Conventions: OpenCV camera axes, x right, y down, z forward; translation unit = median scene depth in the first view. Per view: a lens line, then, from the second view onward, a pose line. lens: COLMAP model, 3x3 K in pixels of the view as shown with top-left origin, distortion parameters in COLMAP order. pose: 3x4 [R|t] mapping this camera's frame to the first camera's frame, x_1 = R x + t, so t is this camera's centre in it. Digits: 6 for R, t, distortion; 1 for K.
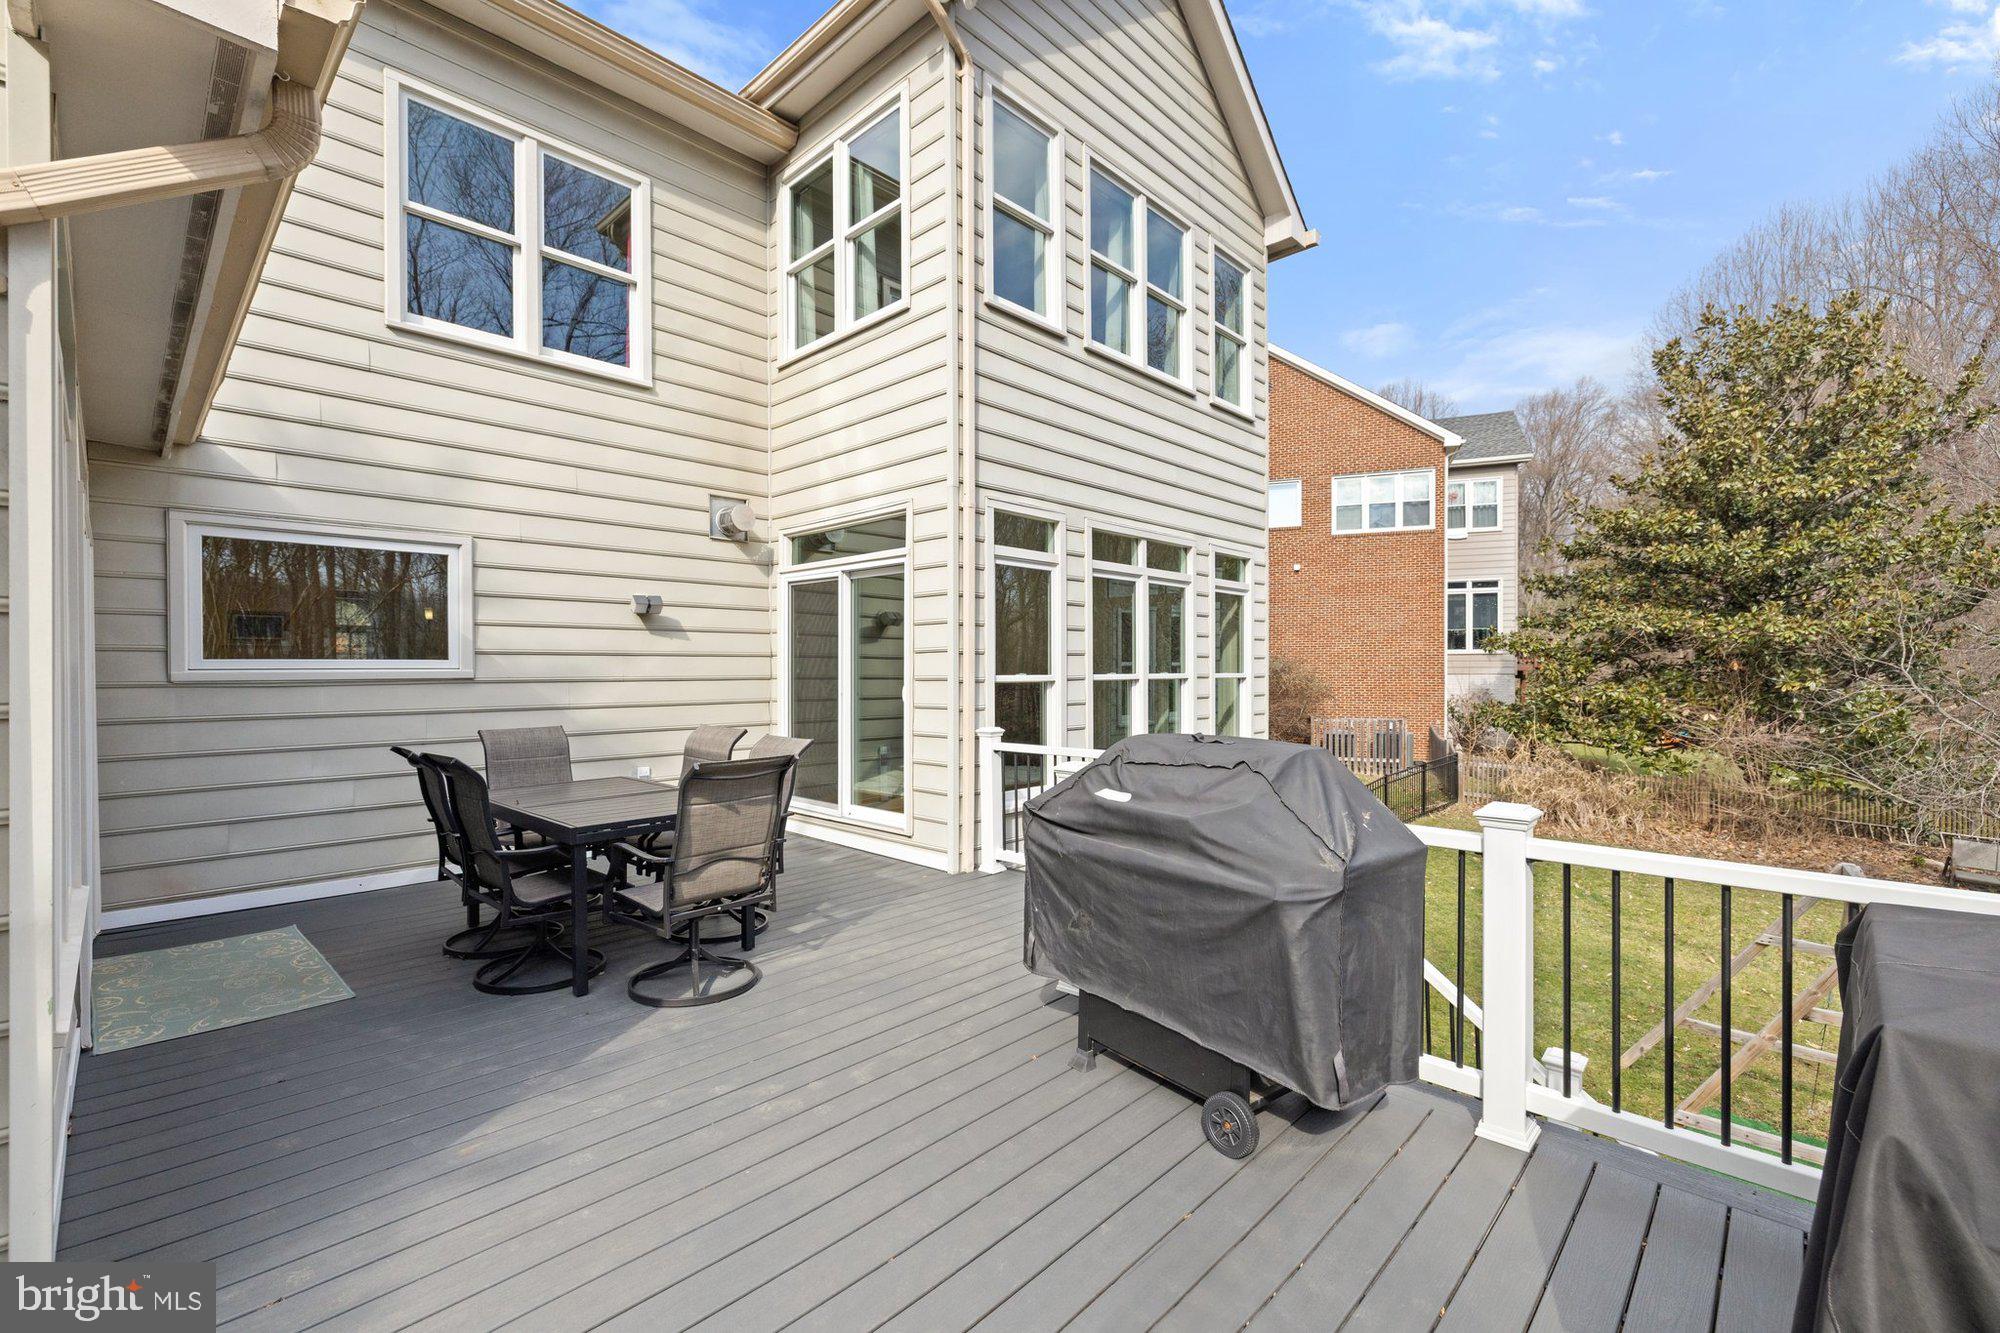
lens RADIAL K [[842.8, 0, 959.0], [0, 842.8, 679.1], [0, 0, 1]] dist [-0.002726, -0.000020]
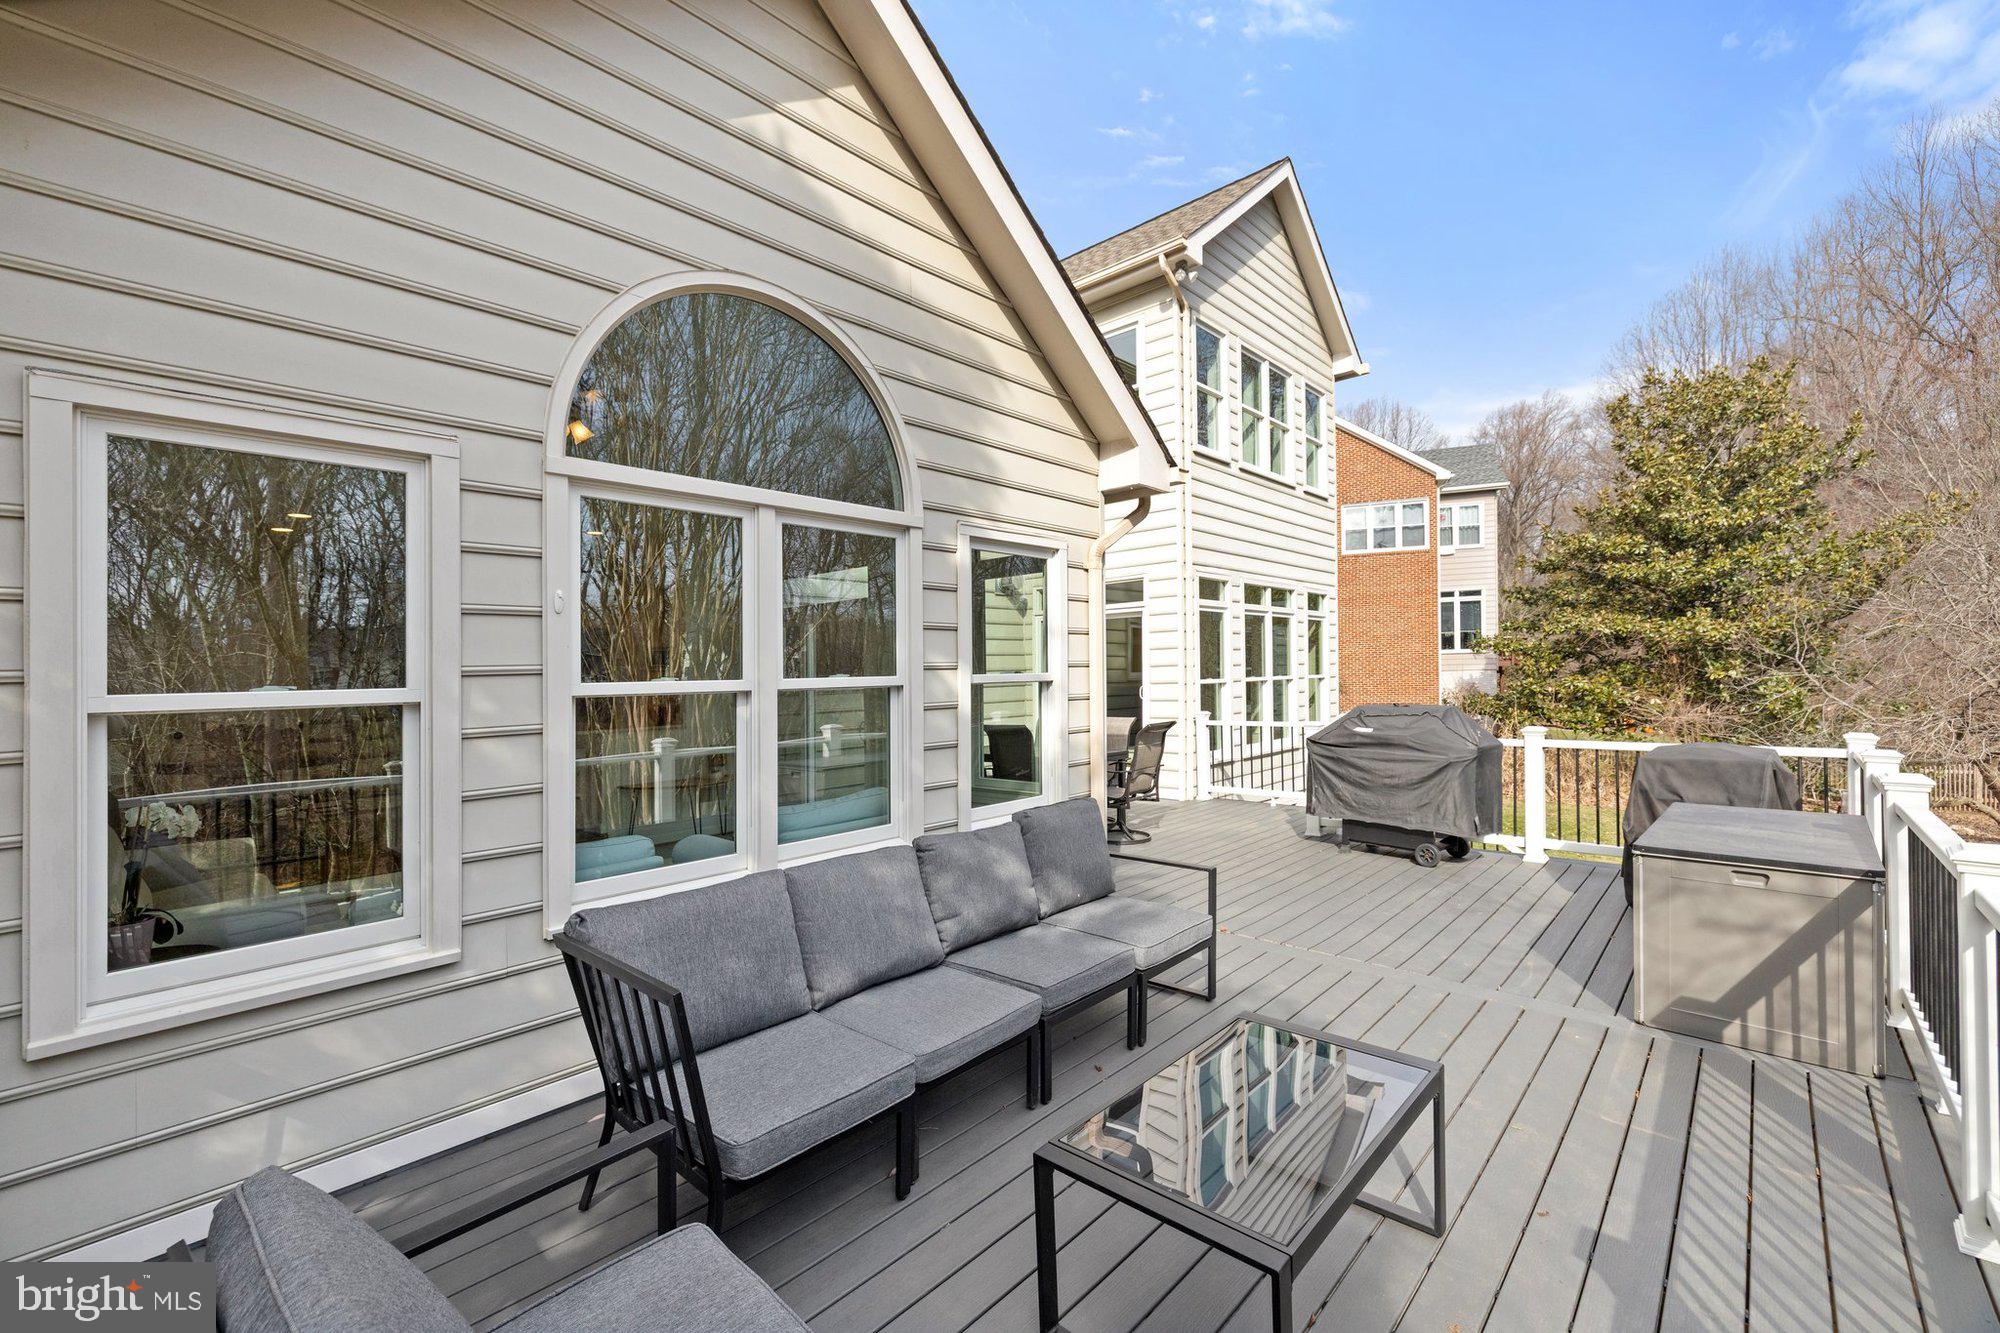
lens RADIAL K [[842.8, 0, 956.9], [0, 842.8, 691.4], [0, 0, 1]] dist [-0.002726, -0.000020]
pose [[0.999508, -0.021892, 0.022472, -0.182696], [0.021723, 0.999734, 0.007749, -0.001780], [-0.022636, -0.007257, 0.999717, -0.239085]]
